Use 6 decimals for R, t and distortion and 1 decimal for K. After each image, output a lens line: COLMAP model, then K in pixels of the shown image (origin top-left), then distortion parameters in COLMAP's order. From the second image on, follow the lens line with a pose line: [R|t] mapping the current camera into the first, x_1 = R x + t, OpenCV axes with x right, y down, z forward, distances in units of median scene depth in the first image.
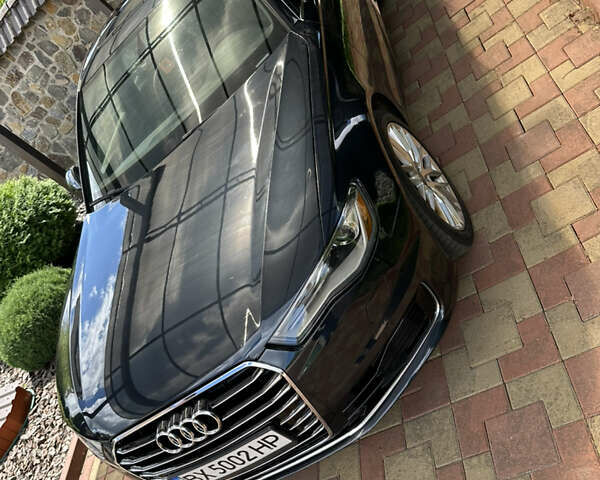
lens RADIAL K [[554.8, 0, 300.0], [0, 554.8, 240.0], [0, 0, 1]] dist [0.104666, -0.170396]
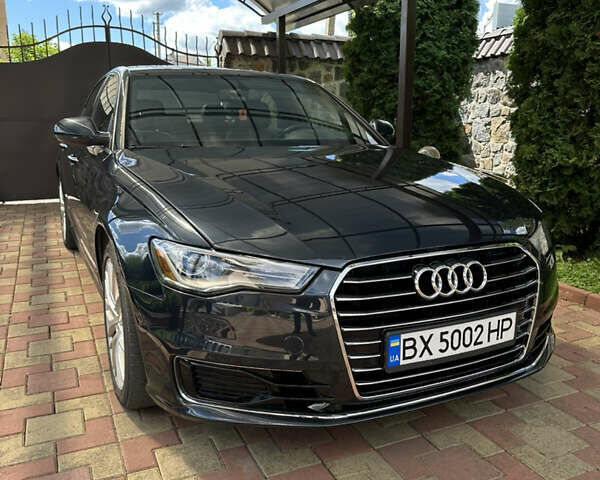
lens RADIAL K [[554.8, 0, 300.0], [0, 554.8, 240.0], [0, 0, 1]] dist [0.104666, -0.170396]
pose [[0.665034, 0.585615, 0.463449, -0.821470], [-0.160530, 0.718158, -0.677111, 0.943416], [-0.729356, 0.375905, 0.571608, 0.591270]]
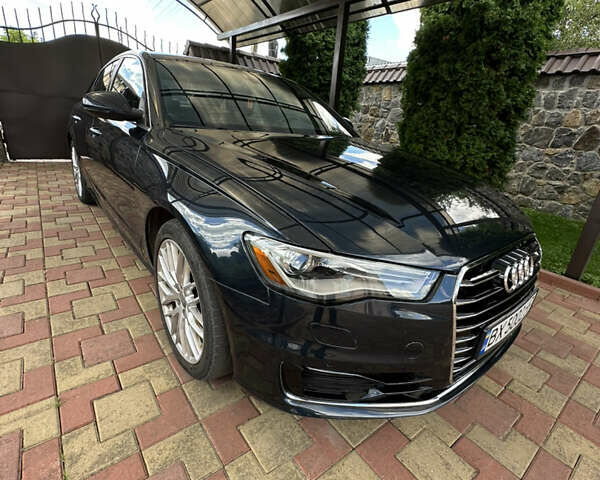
lens RADIAL K [[316.3, 0, 300.0], [0, 316.3, 240.0], [0, 0, 1]] dist [0.001227, 0.001769]
pose [[0.510933, 0.499930, 0.699297, -0.849501], [-0.010592, 0.817095, -0.576406, 0.608825], [-0.859555, 0.287098, 0.422776, 1.068612]]
